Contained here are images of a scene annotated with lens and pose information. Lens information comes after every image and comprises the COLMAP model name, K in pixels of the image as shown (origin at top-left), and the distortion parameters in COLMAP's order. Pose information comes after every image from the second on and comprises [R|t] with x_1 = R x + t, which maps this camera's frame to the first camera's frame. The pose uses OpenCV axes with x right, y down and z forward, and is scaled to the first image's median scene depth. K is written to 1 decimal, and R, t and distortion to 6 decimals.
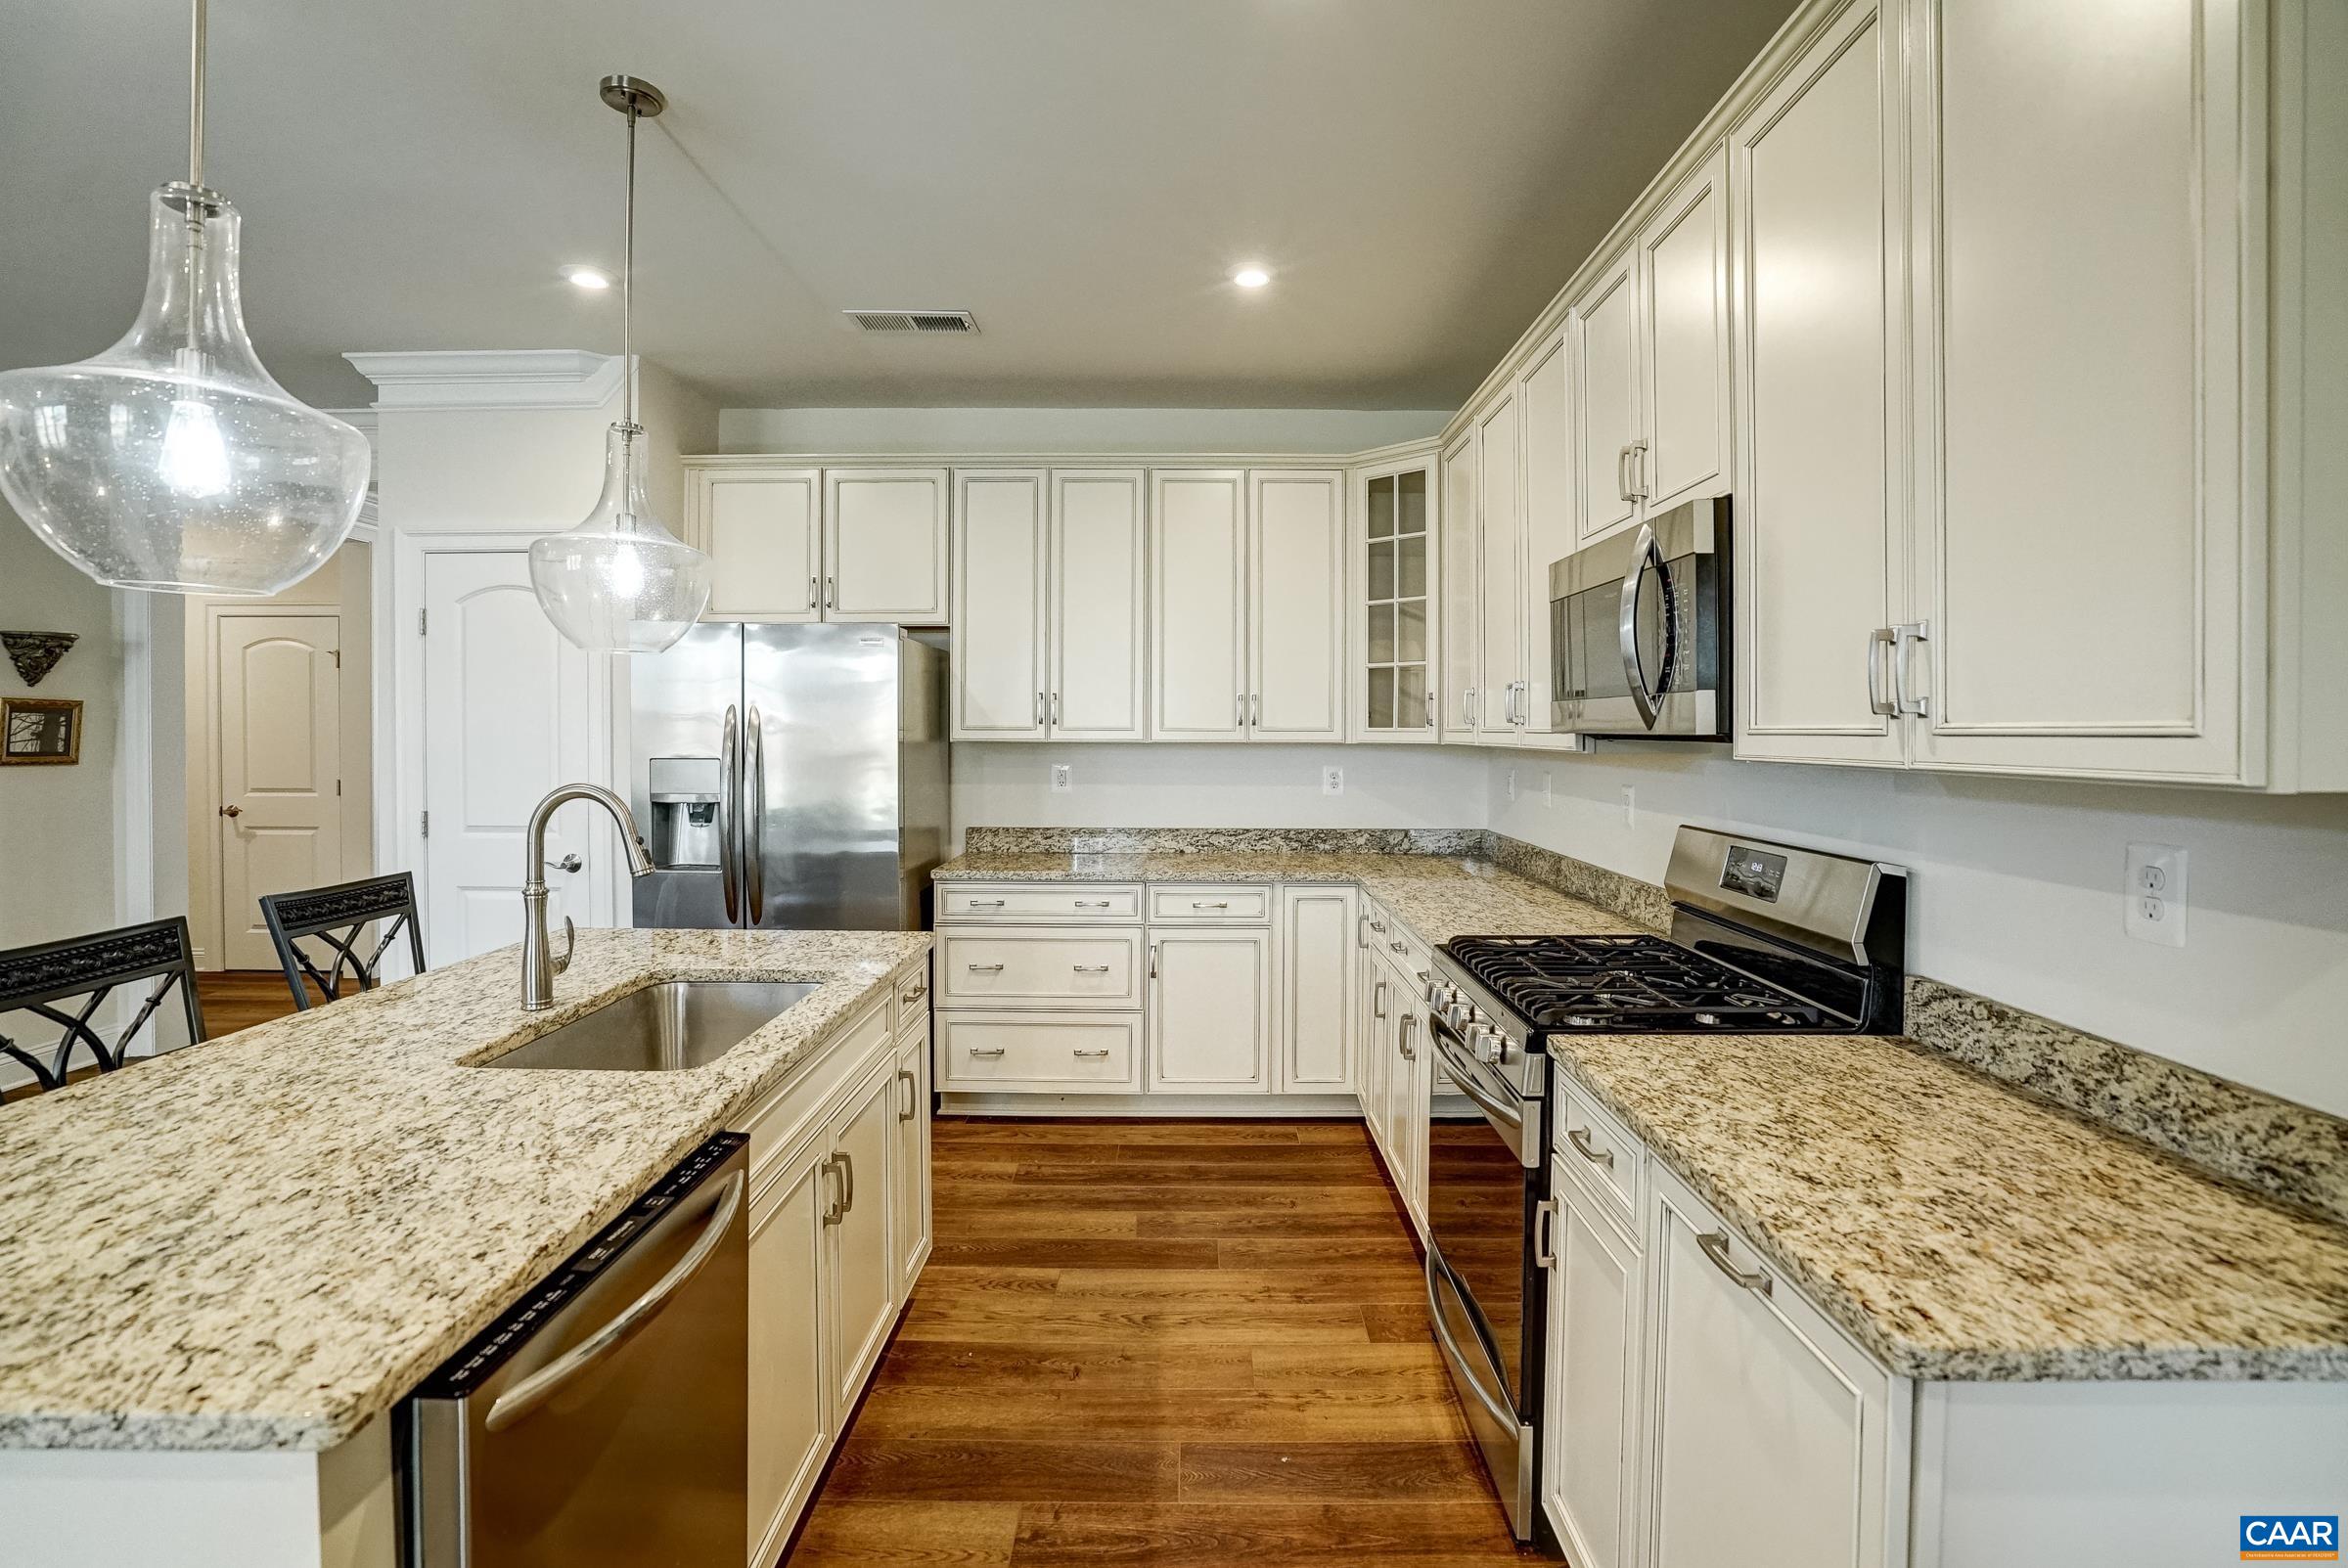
lens RADIAL K [[1131.4, 0, 1190.0], [0, 1131.4, 753.2], [0, 0, 1]] dist [-0.045258, 0.013231]
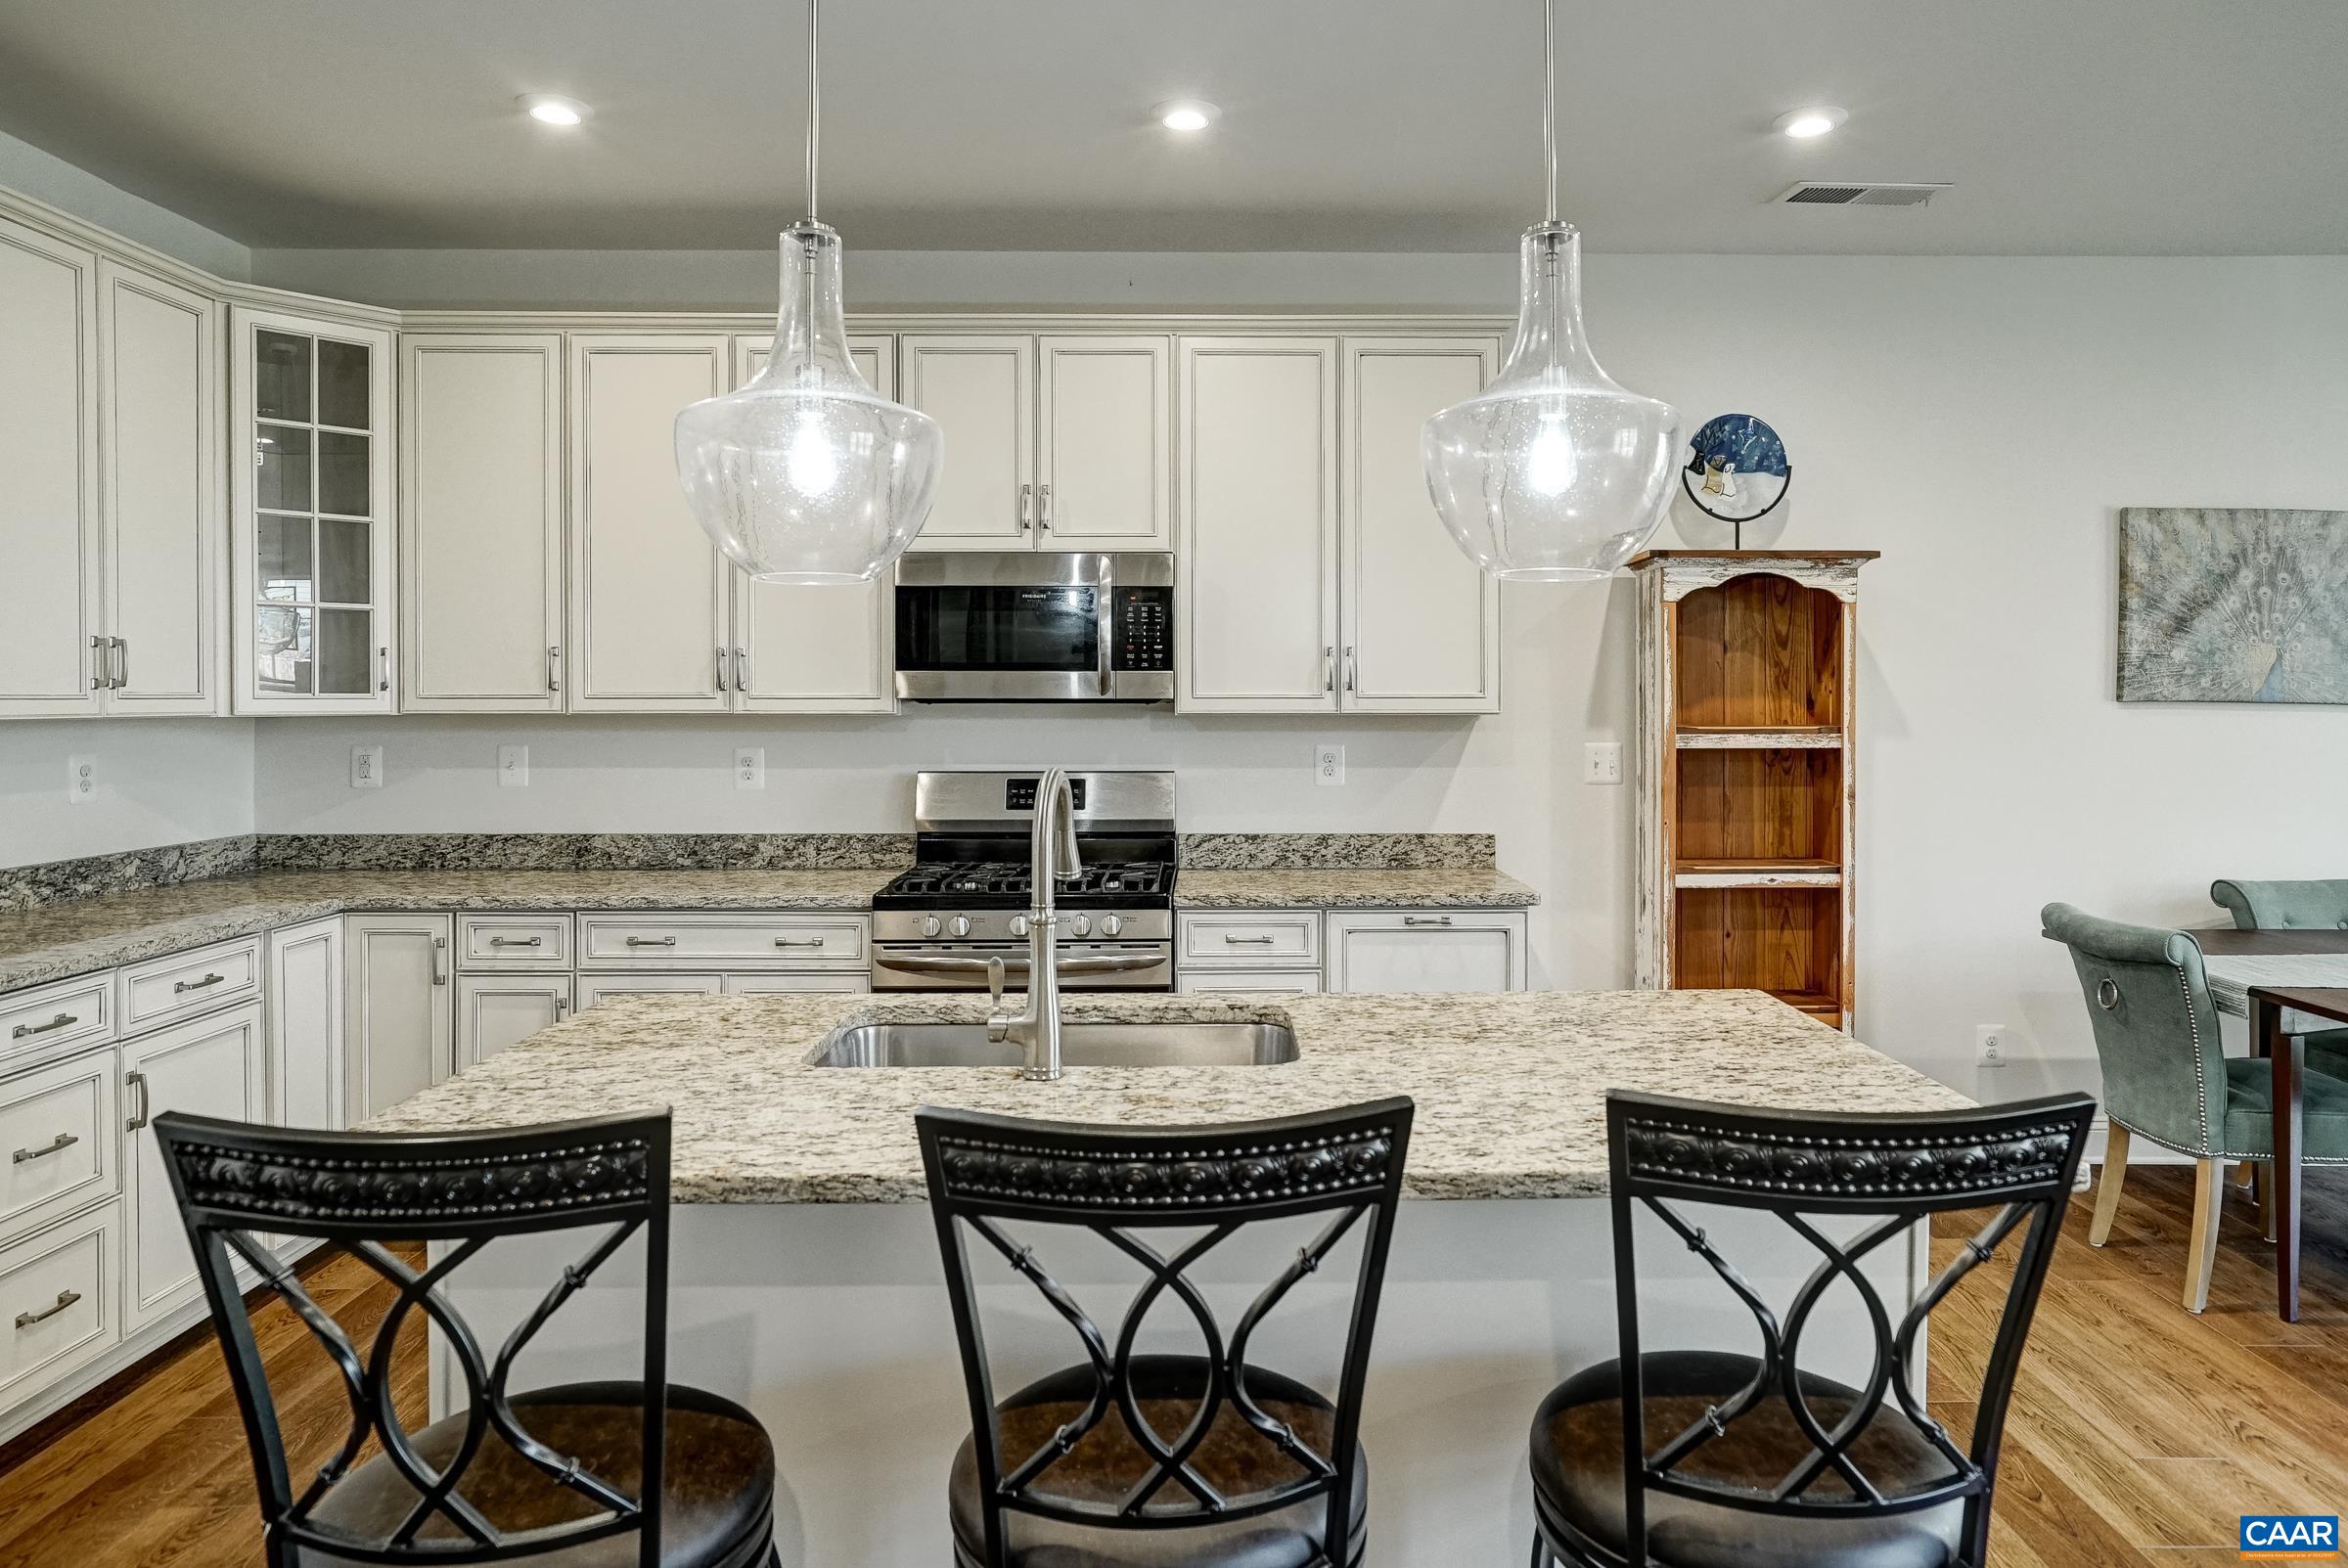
lens RADIAL K [[1447.5, 0, 1253.9], [0, 1447.5, 704.5], [0, 0, 1]] dist [-0.024527, 0.009787]
pose [[-0.034780, -0.010461, 0.999340, -0.765052], [0.020709, 0.999723, 0.011186, -0.013688], [-0.999180, 0.021085, -0.034553, 0.440602]]
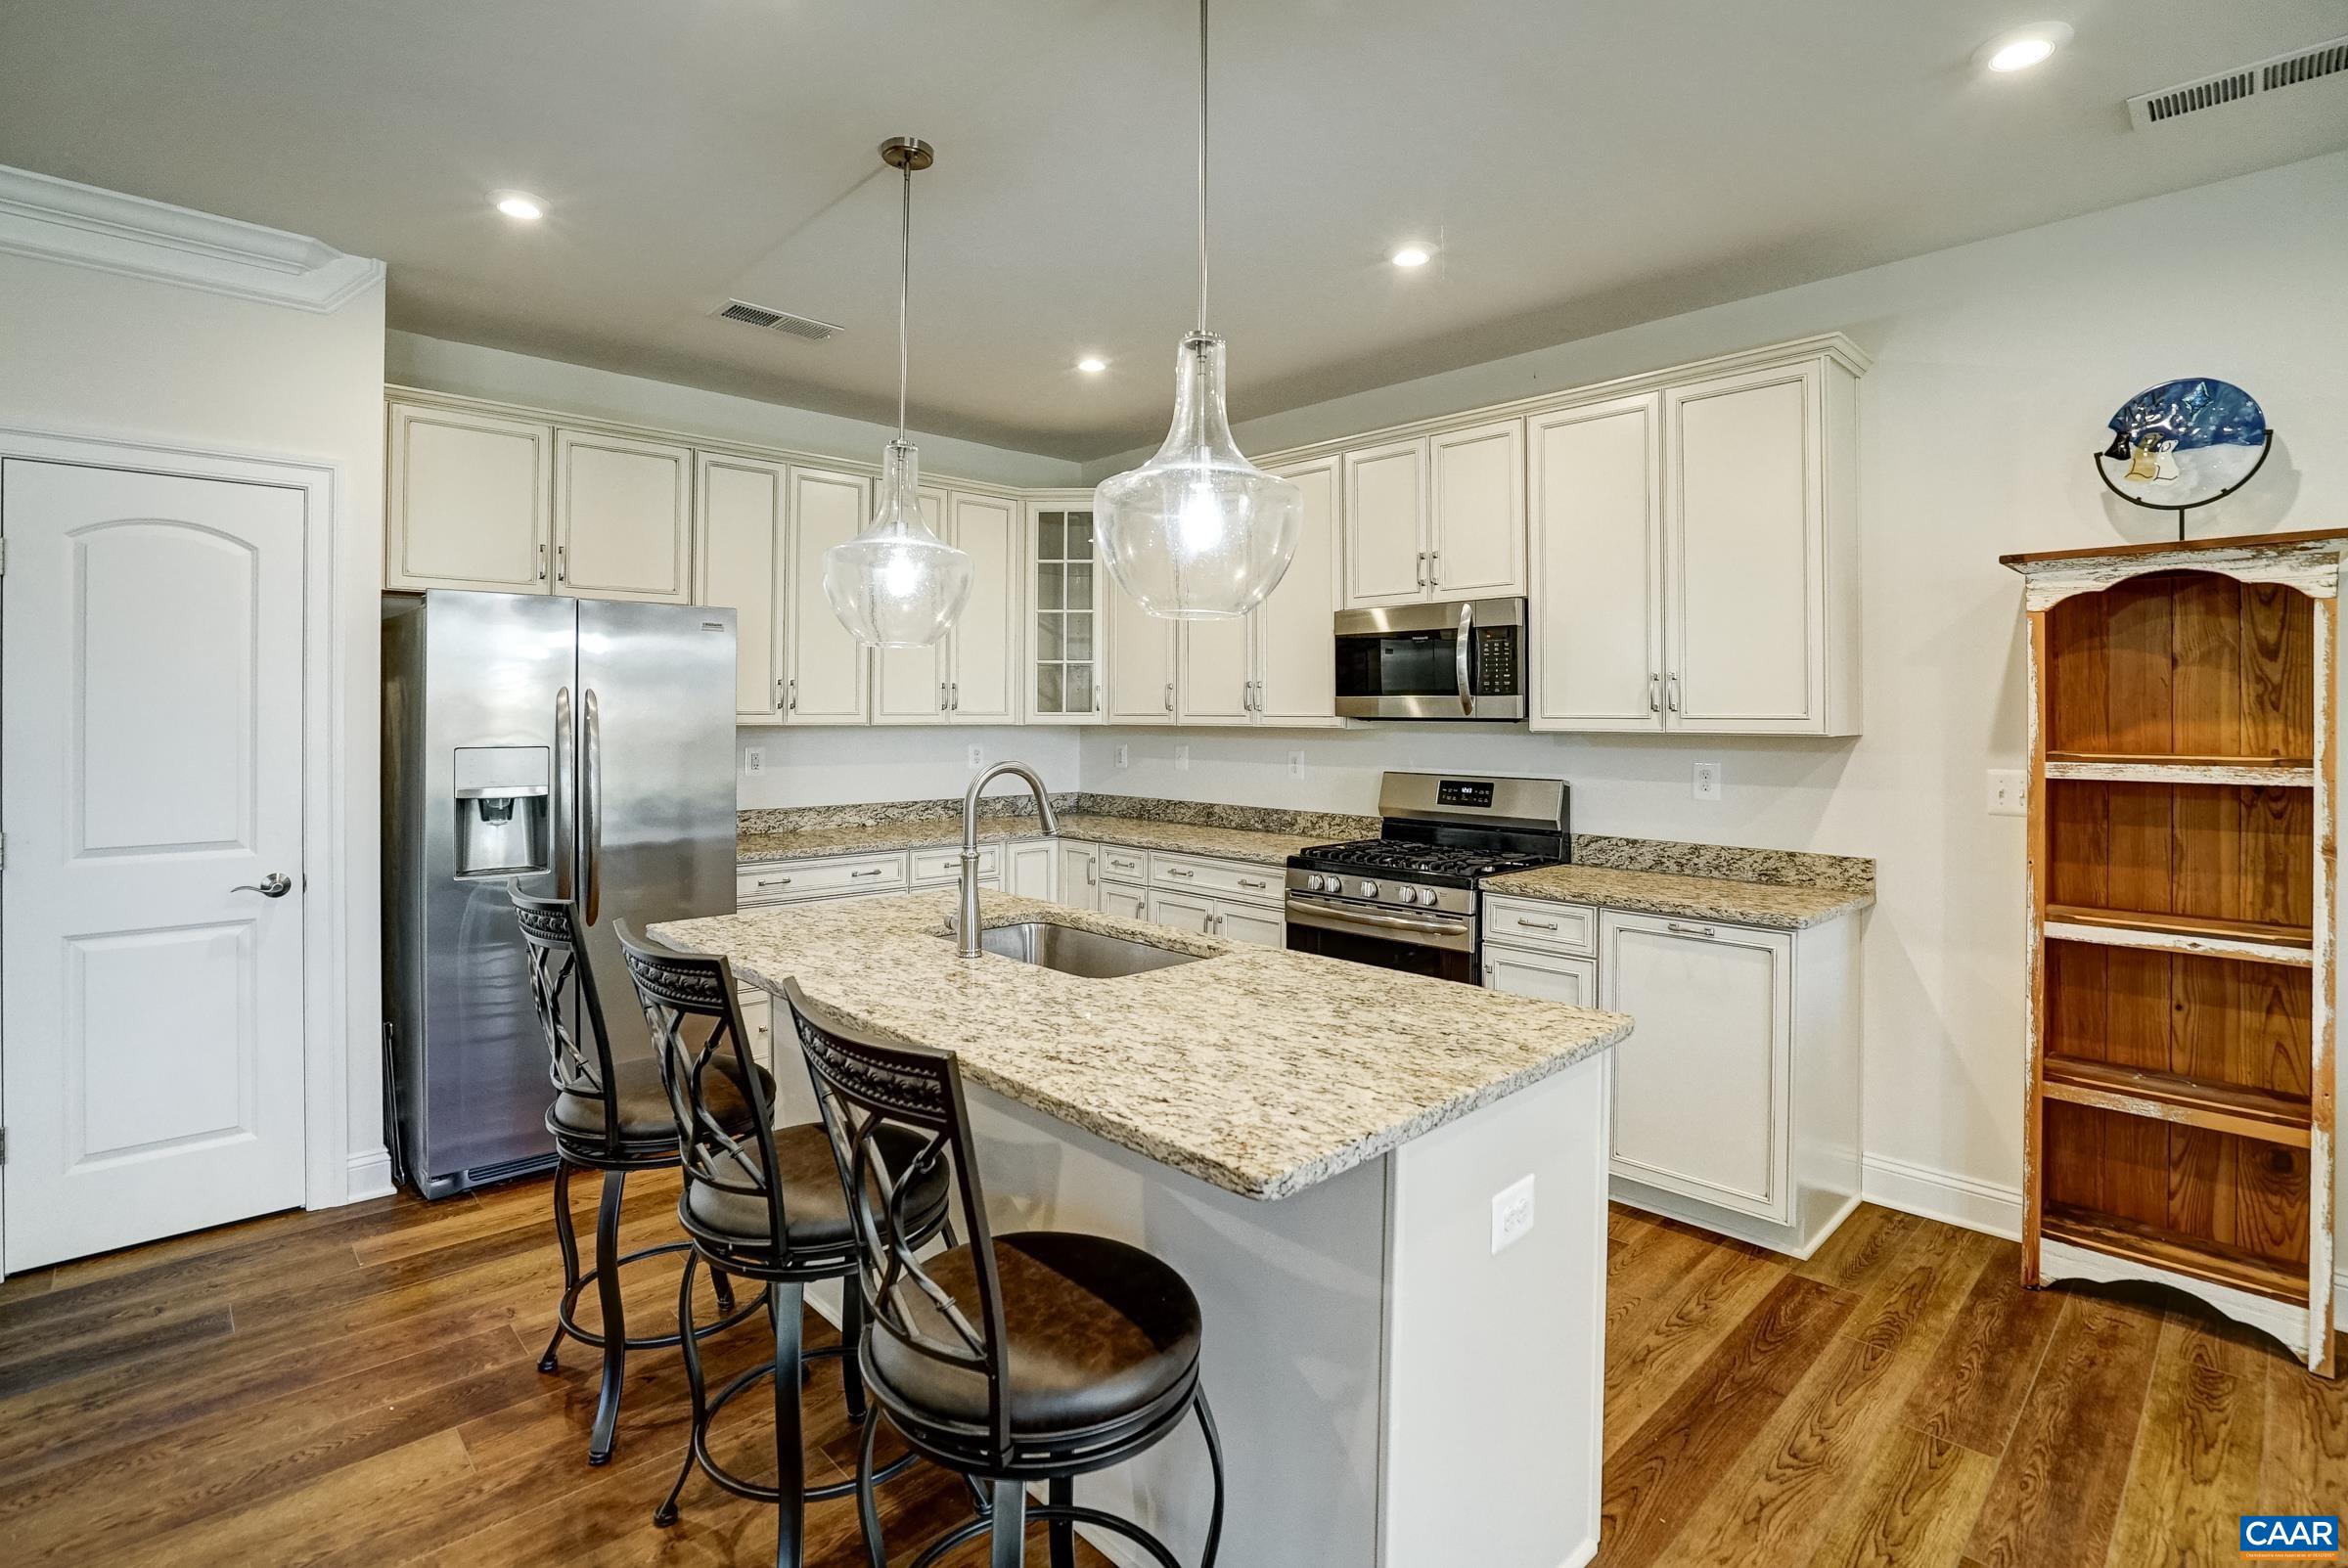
lens RADIAL K [[1131.4, 0, 1194.0], [0, 1131.4, 713.6], [0, 0, 1]] dist [-0.045258, 0.013231]
pose [[0.710920, 0.000308, 0.703273, -0.616043], [0.012557, 0.999835, -0.013132, -0.002914], [-0.703161, 0.018167, 0.710798, -0.001650]]
